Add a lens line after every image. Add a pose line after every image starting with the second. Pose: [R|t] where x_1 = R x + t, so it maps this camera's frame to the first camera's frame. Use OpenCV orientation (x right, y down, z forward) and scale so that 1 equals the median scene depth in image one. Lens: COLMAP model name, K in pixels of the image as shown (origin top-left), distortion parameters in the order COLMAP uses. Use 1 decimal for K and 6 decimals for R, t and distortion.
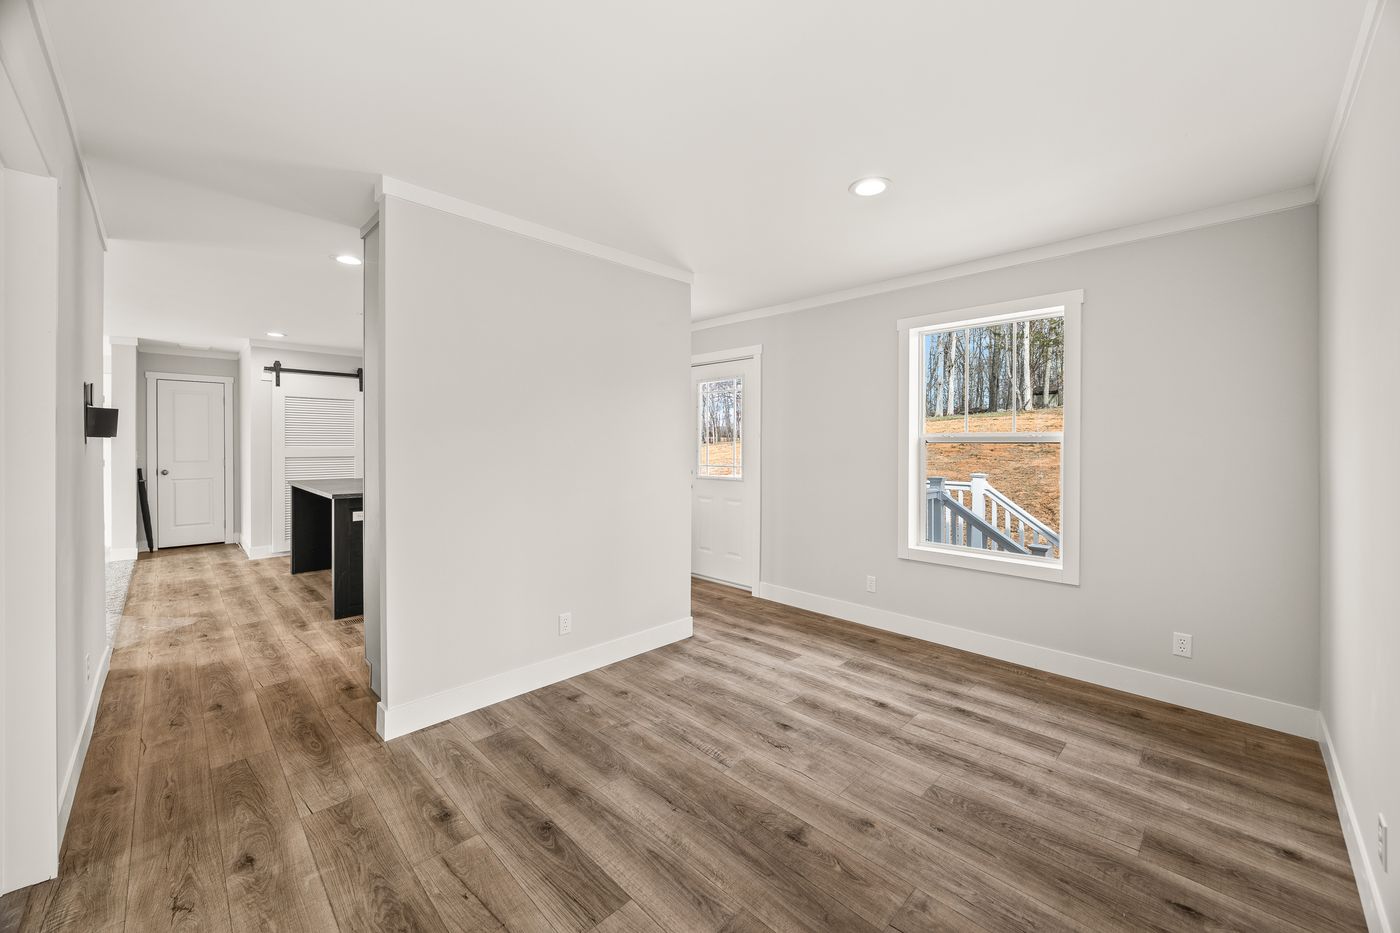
lens RADIAL K [[540.7, 0, 707.1], [0, 540.7, 446.3], [0, 0, 1]] dist [0.000172, 0.000332]
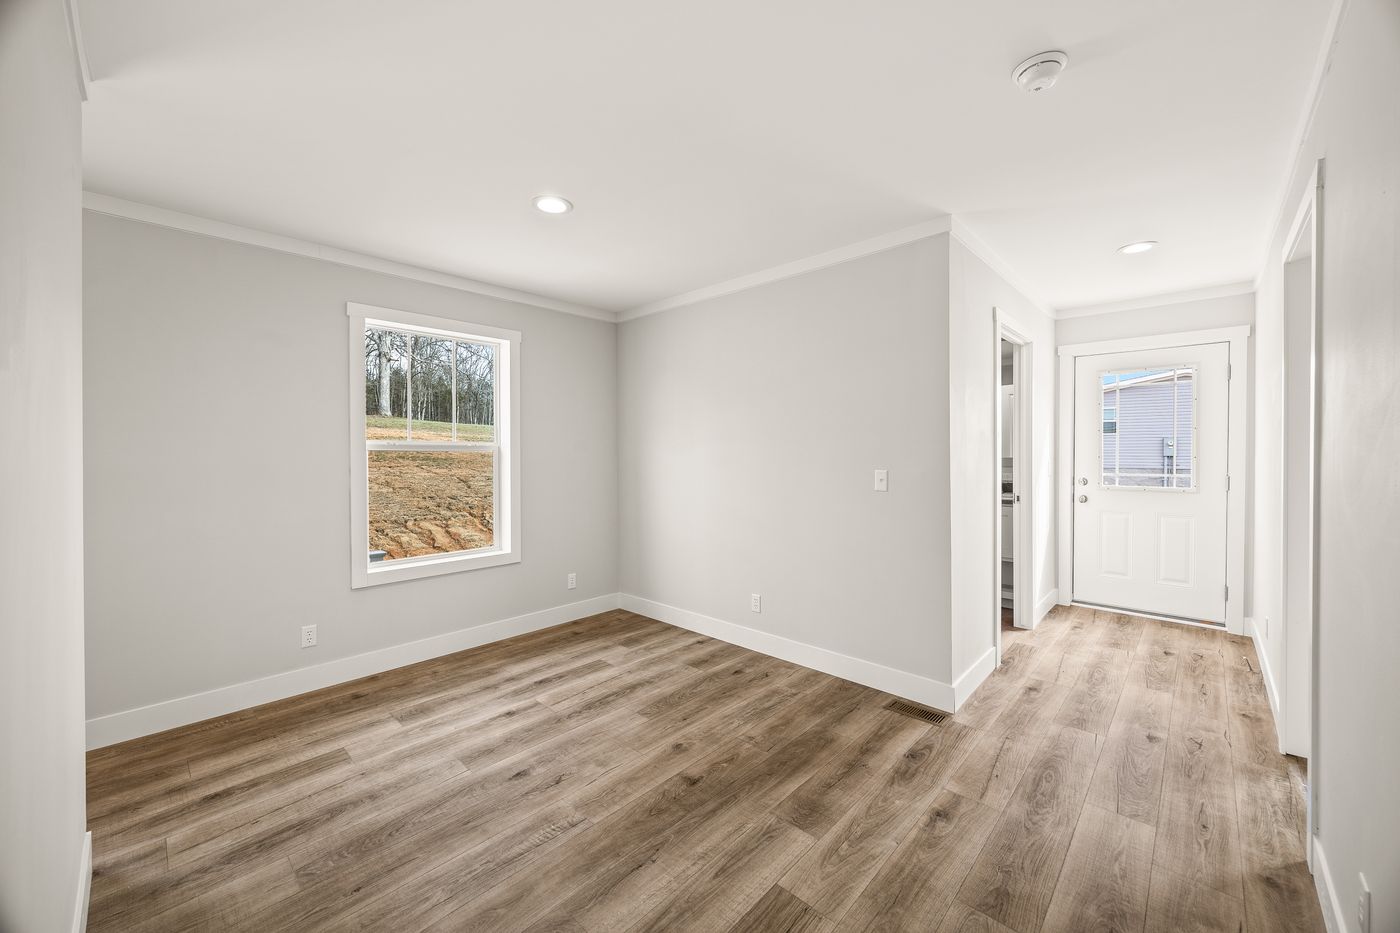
lens RADIAL K [[539.3, 0, 700.5], [0, 539.3, 457.8], [0, 0, 1]] dist [0.005585, 0.000502]
pose [[-0.035758, -0.009580, 0.999315, -0.772623], [0.003898, 0.999945, 0.009726, -0.001904], [-0.999353, 0.004243, -0.035718, 0.774085]]
